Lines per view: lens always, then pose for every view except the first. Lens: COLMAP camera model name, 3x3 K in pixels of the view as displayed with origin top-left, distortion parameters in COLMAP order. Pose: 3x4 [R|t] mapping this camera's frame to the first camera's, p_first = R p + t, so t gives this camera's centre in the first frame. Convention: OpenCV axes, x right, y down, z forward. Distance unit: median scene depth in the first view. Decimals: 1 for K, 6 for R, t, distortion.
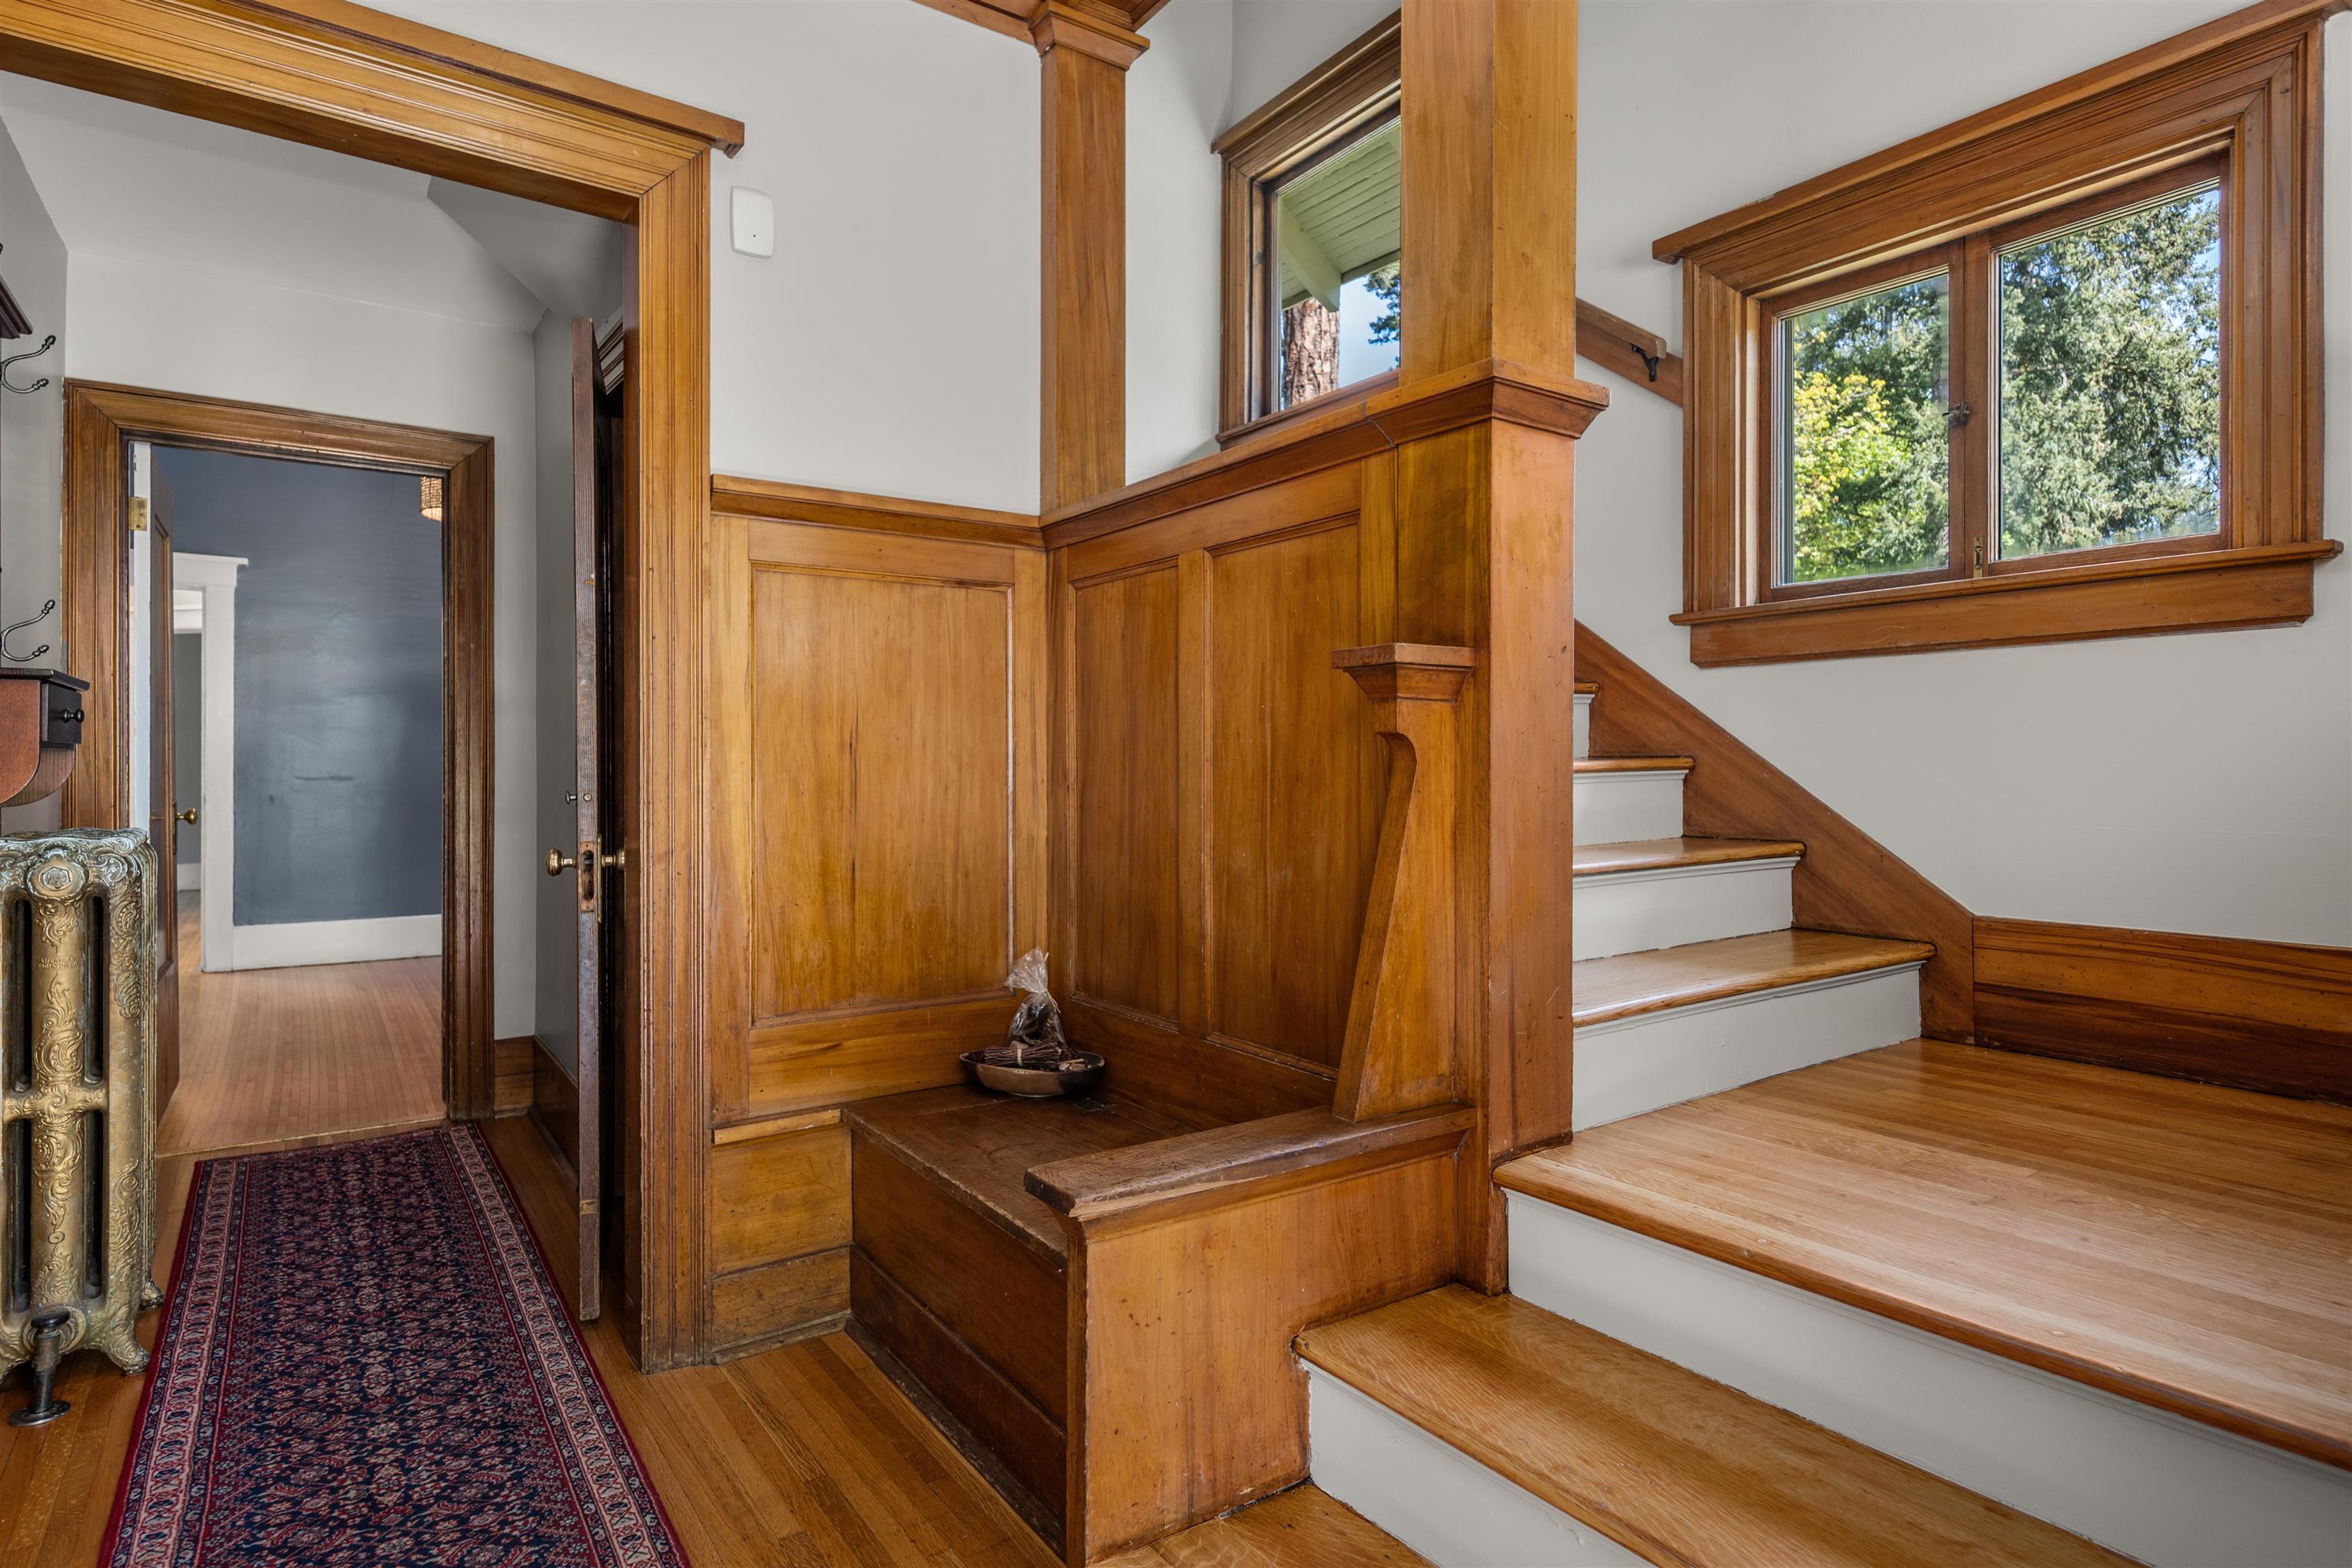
lens RADIAL K [[1272.8, 0, 1183.8], [0, 1272.8, 770.6], [0, 0, 1]] dist [0.012782, 0.001090]
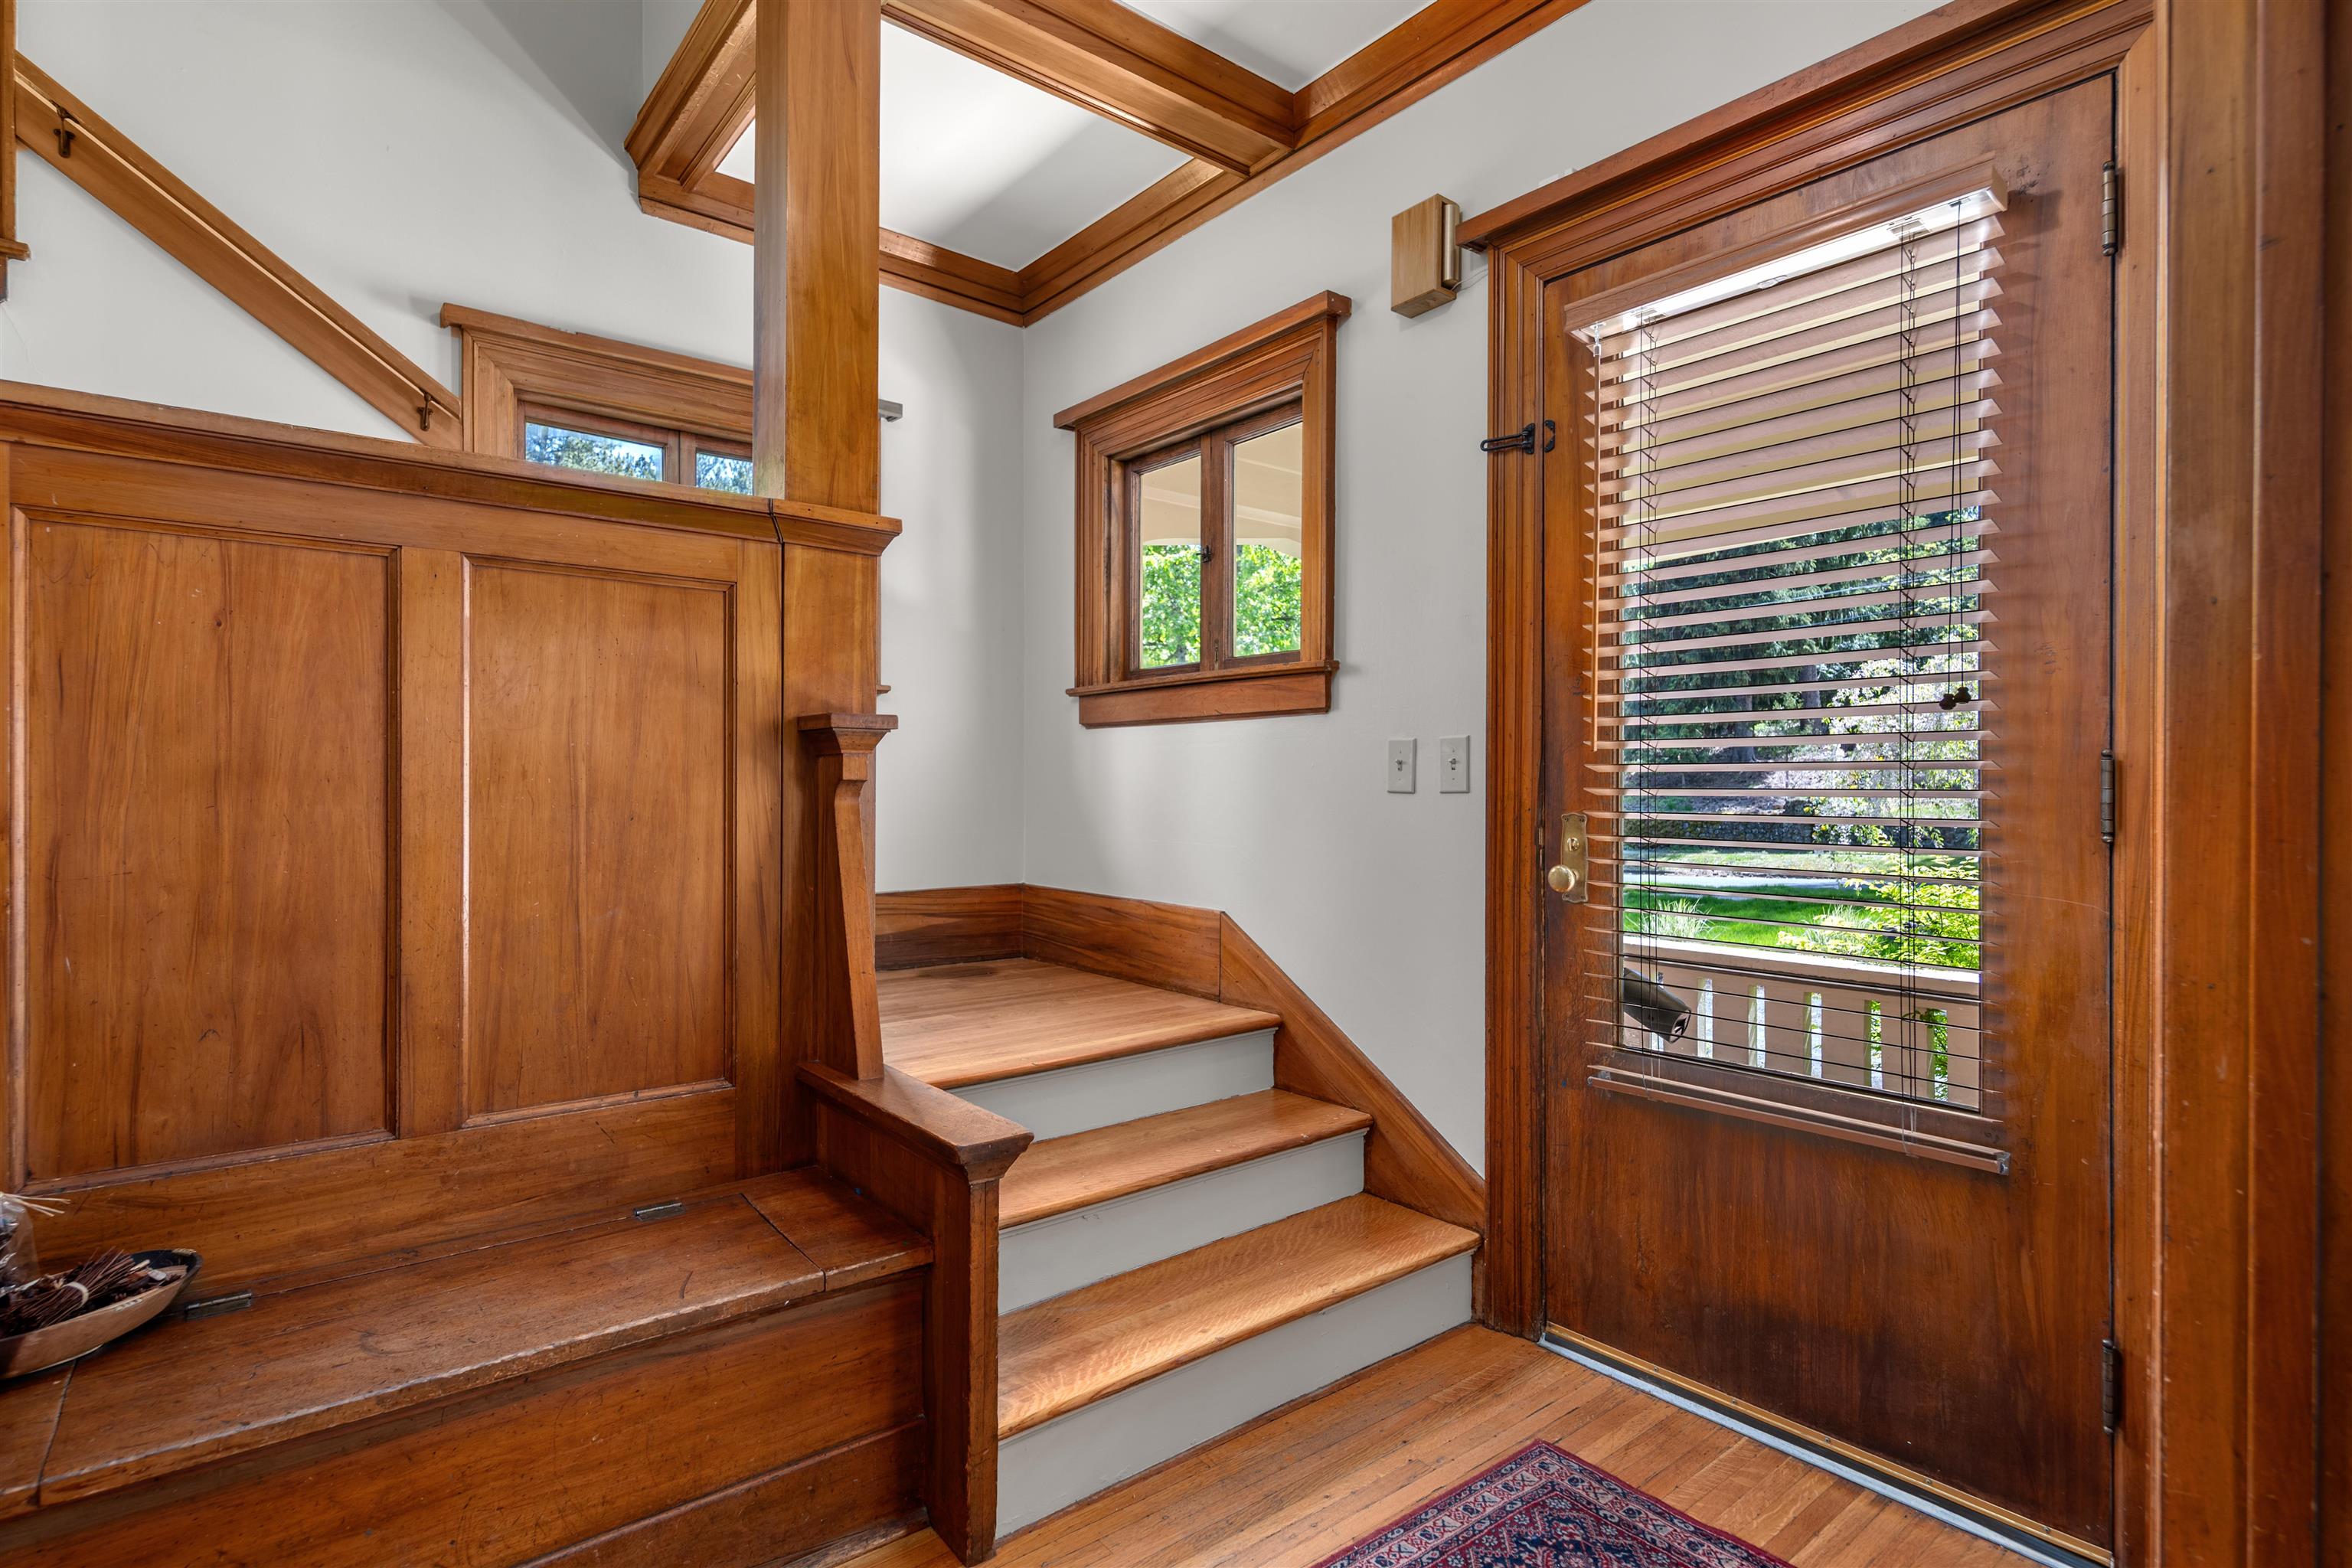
lens RADIAL K [[1219.8, 0, 1181.1], [0, 1219.8, 789.2], [0, 0, 1]] dist [0.003660, 0.000943]
pose [[-0.092802, 0.000788, 0.995684, -1.009198], [0.002093, 0.999998, -0.000596, -0.016853], [-0.995682, 0.002029, -0.092804, 0.711132]]
